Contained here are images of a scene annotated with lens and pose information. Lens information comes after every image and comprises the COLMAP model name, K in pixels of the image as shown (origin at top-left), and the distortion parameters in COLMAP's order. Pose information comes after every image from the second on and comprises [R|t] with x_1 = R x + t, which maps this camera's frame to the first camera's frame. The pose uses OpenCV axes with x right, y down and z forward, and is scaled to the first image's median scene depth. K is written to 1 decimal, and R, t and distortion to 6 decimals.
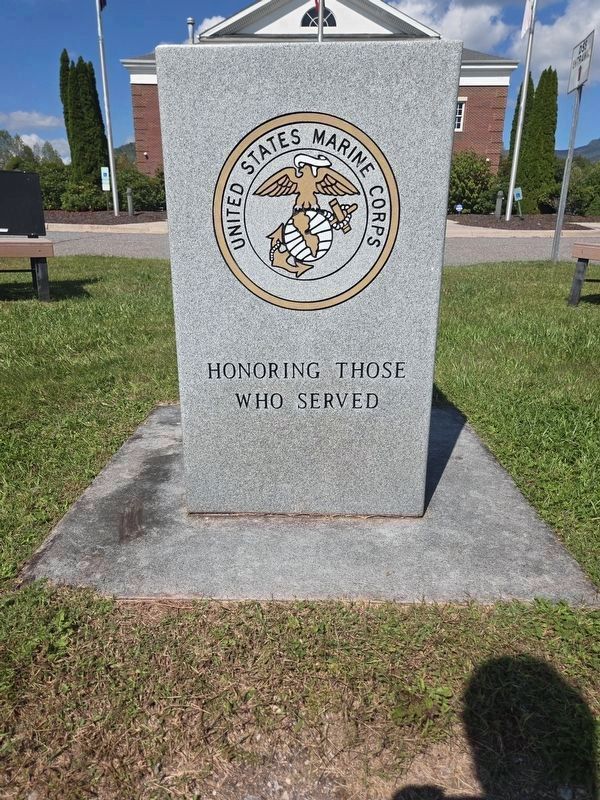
lens RADIAL K [[563.1, 0, 300.0], [0, 563.1, 400.0], [0, 0, 1]] dist [0.051991, -0.002701]
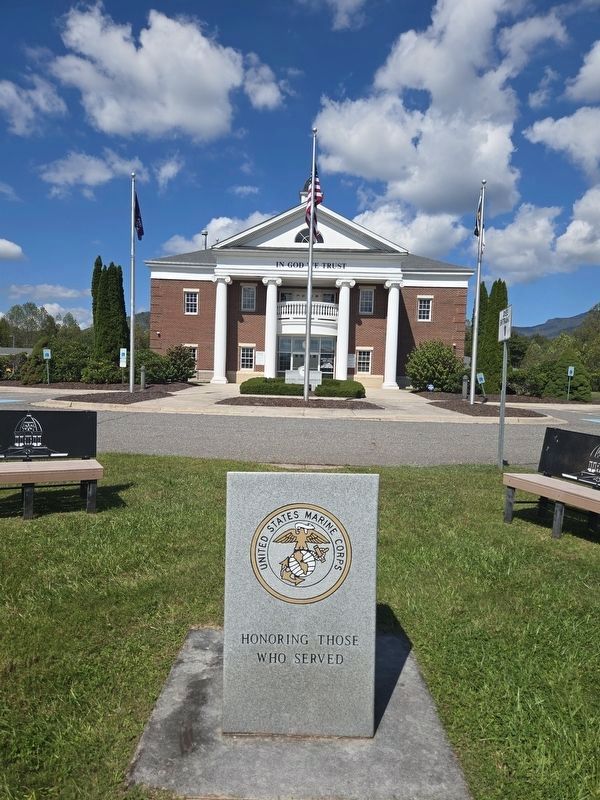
lens RADIAL K [[546.2, 0, 296.2], [0, 546.2, 400.2], [0, 0, 1]] dist [0.096737, -0.087709]
pose [[0.999814, 0.016378, 0.010222, -0.027646], [-0.013186, 0.966024, -0.258116, -0.300158], [-0.014103, 0.257933, 0.966060, -0.750367]]
